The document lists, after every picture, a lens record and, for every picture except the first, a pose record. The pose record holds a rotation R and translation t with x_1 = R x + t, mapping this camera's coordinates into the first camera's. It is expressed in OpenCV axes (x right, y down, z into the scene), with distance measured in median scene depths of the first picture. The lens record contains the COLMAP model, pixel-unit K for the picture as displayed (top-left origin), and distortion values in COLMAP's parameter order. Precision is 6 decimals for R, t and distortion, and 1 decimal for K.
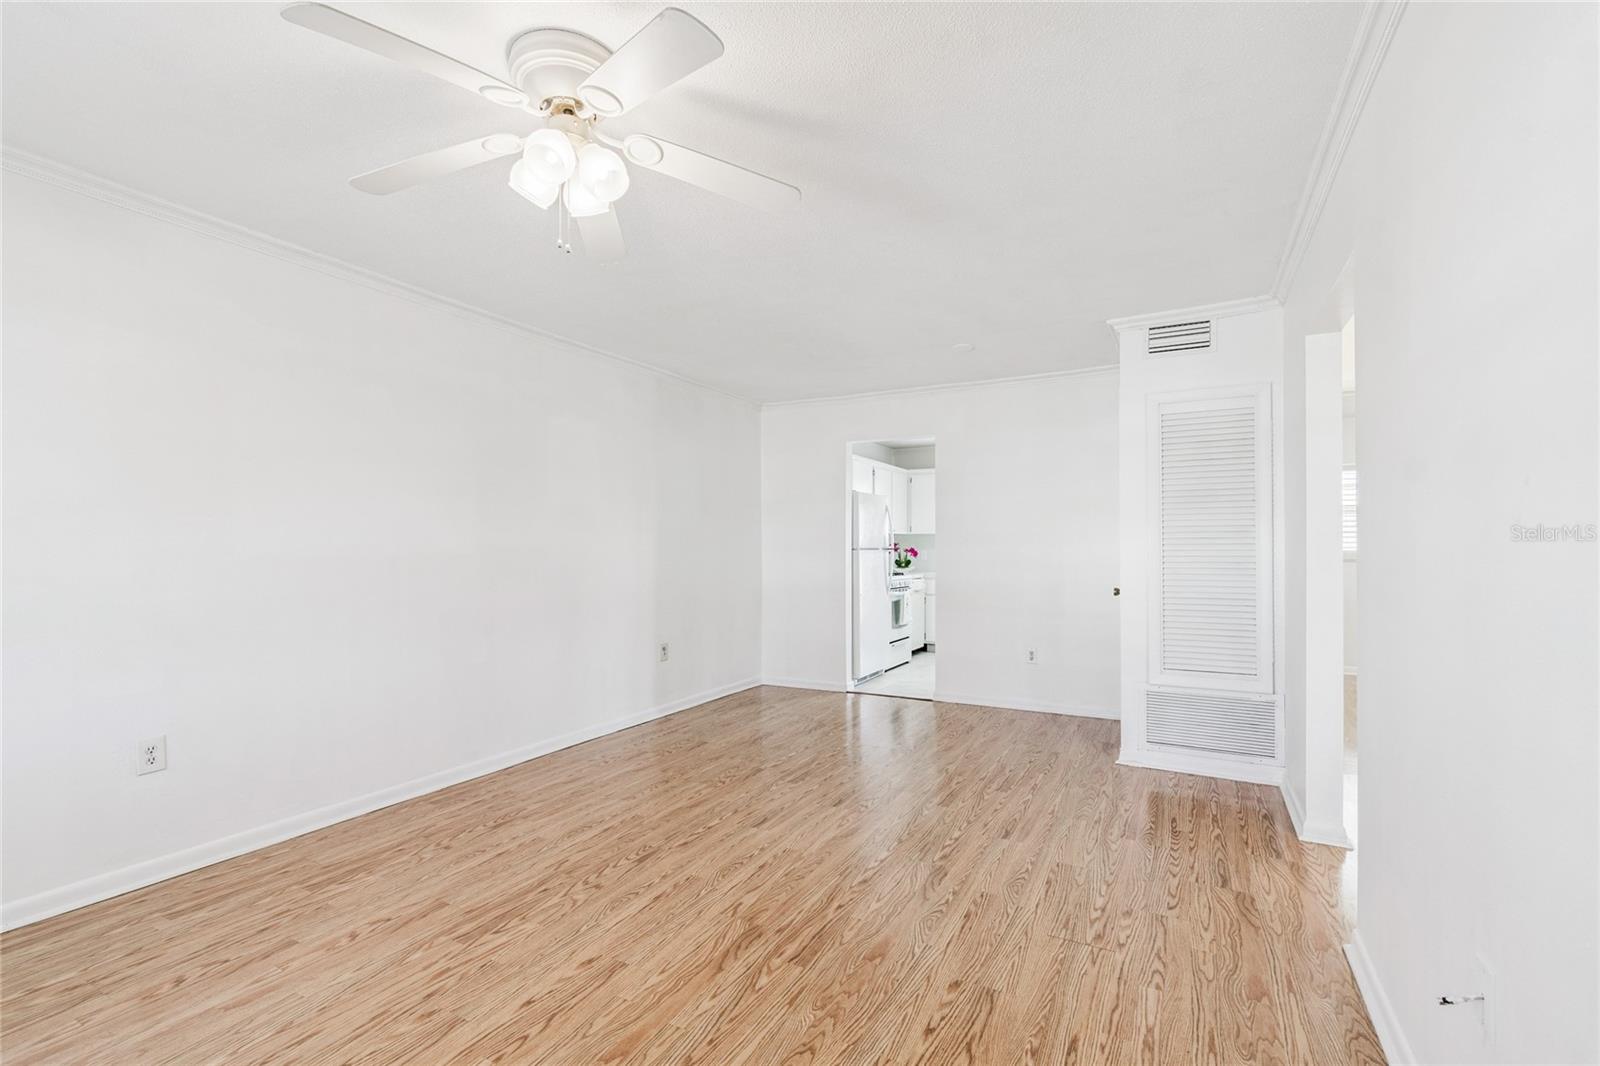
lens RADIAL K [[716.4, 0, 800.0], [0, 716.4, 533.0], [0, 0, 1]] dist [0.000286, -0.000410]
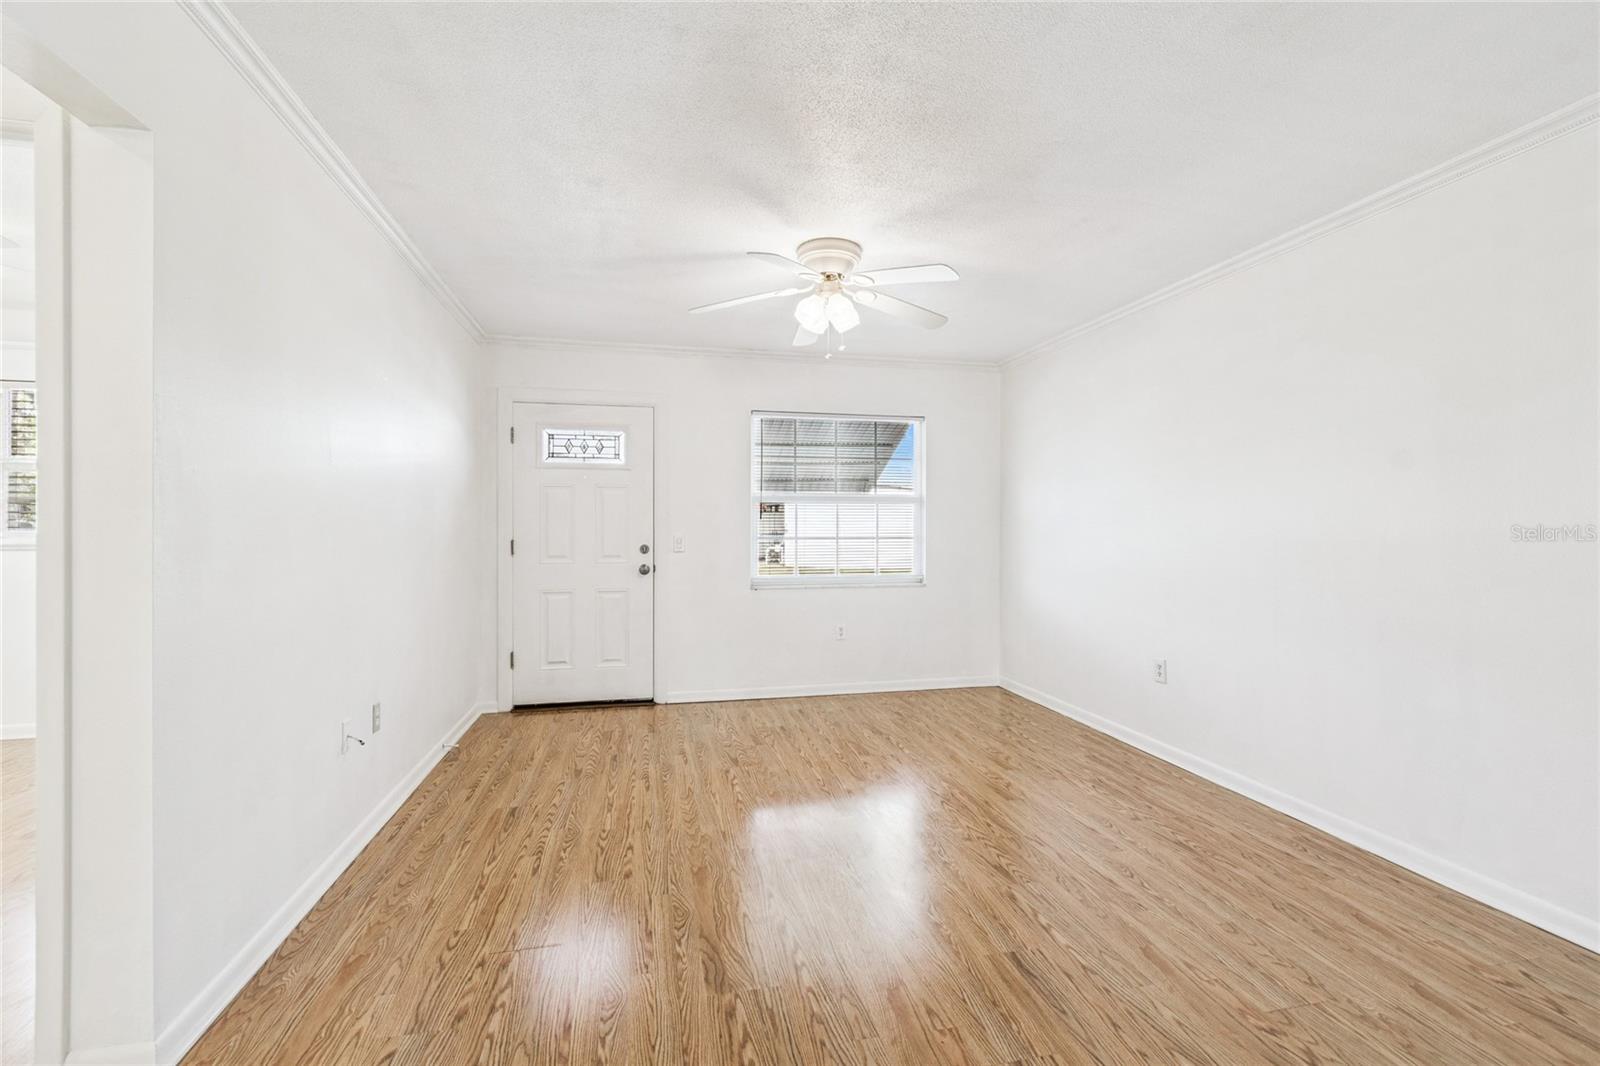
lens RADIAL K [[706.5, 0, 800.0], [0, 706.5, 533.0], [0, 0, 1]] dist [-0.009553, -0.000312]
pose [[-0.757552, 0.004249, -0.652761, 0.597504], [0.009630, 0.999943, -0.004667, 0.026564], [0.652704, -0.009822, -0.757550, 1.611904]]
